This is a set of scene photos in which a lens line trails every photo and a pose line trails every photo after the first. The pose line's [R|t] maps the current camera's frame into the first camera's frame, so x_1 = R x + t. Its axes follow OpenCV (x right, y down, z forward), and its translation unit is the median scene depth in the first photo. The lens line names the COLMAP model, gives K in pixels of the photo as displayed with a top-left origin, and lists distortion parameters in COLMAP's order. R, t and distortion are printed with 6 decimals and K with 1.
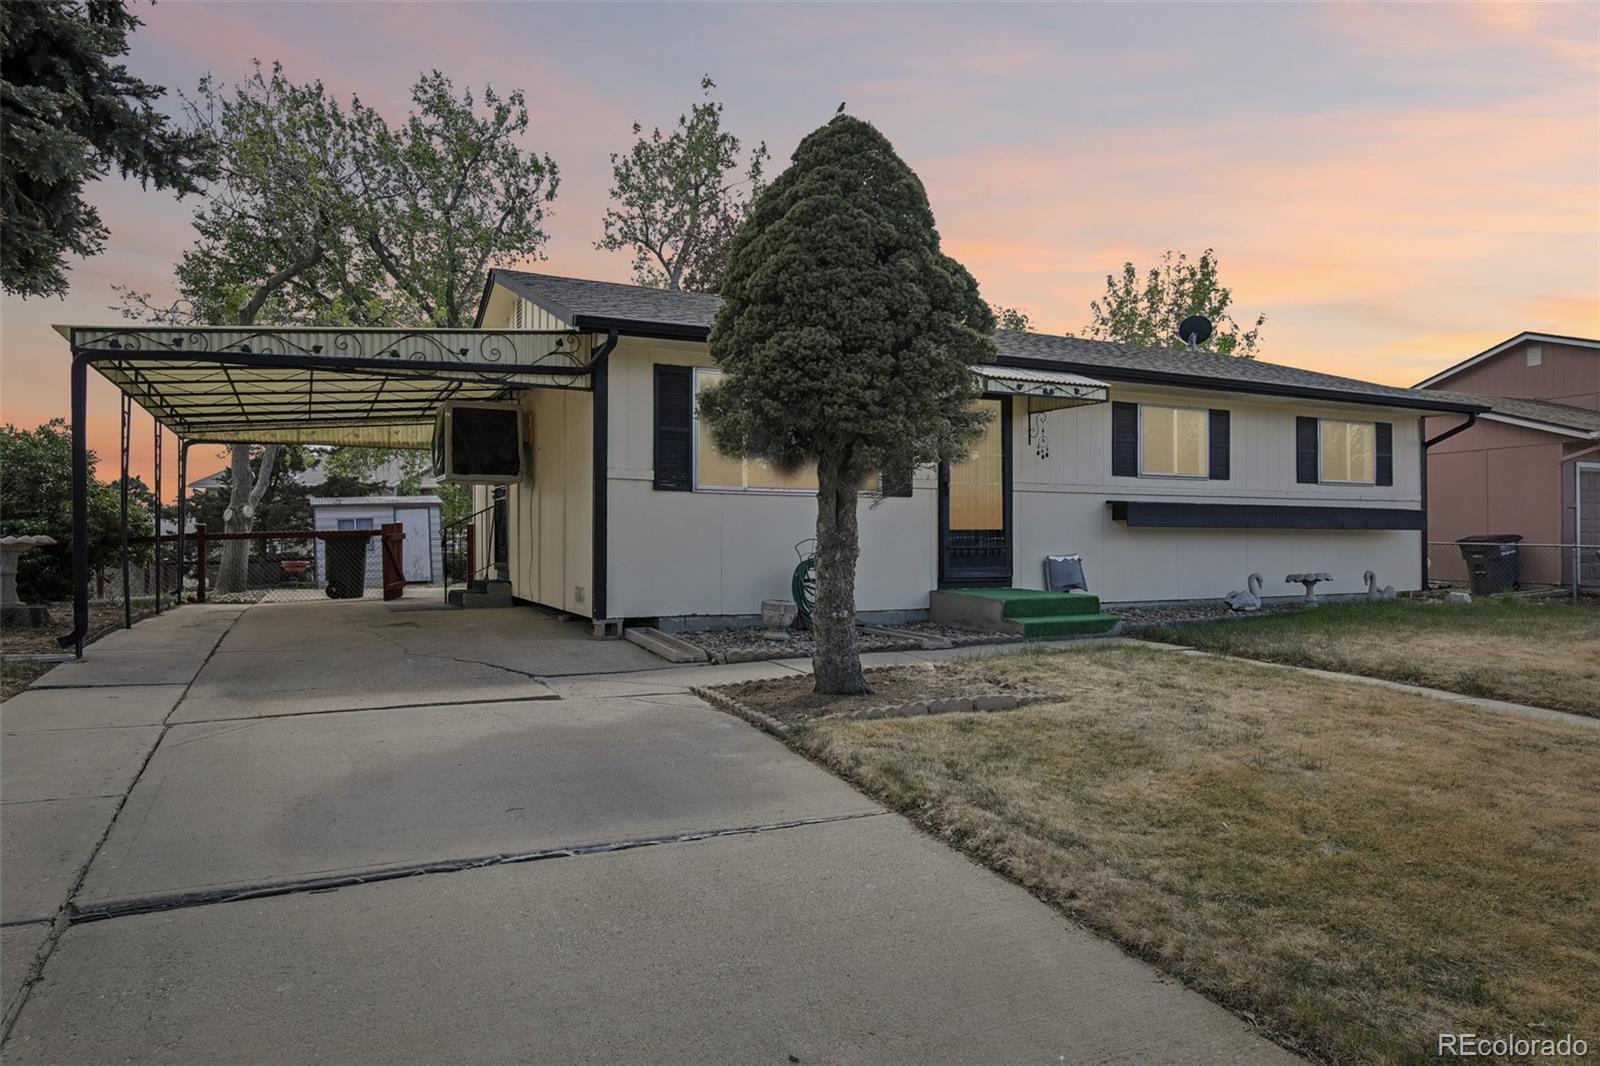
lens RADIAL K [[1027.9, 0, 799.2], [0, 1027.9, 532.8], [0, 0, 1]] dist [0.002829, 0.000205]
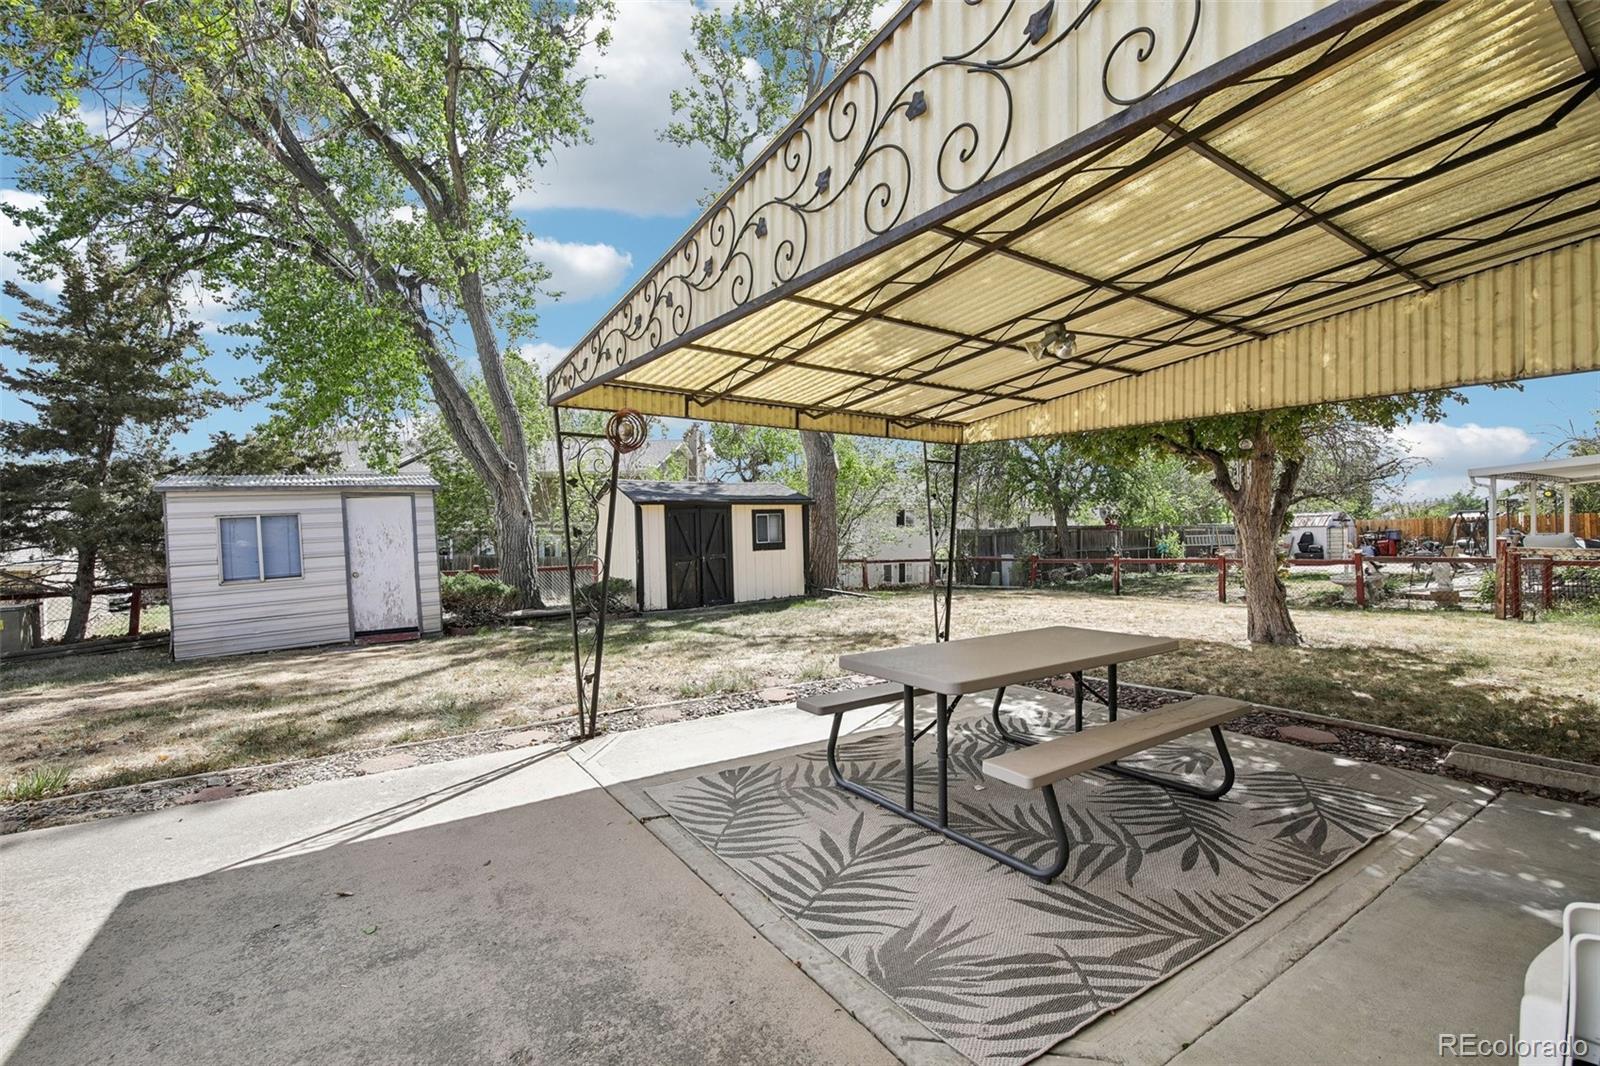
lens RADIAL K [[712.6, 0, 800.1], [0, 712.6, 519.8], [0, 0, 1]] dist [0.010395, -0.000508]
pose [[0.988422, -0.000578, 0.151730, -0.212055], [0.000425, 0.999999, 0.001039, -0.011046], [-0.151731, -0.000963, 0.988421, 0.586568]]
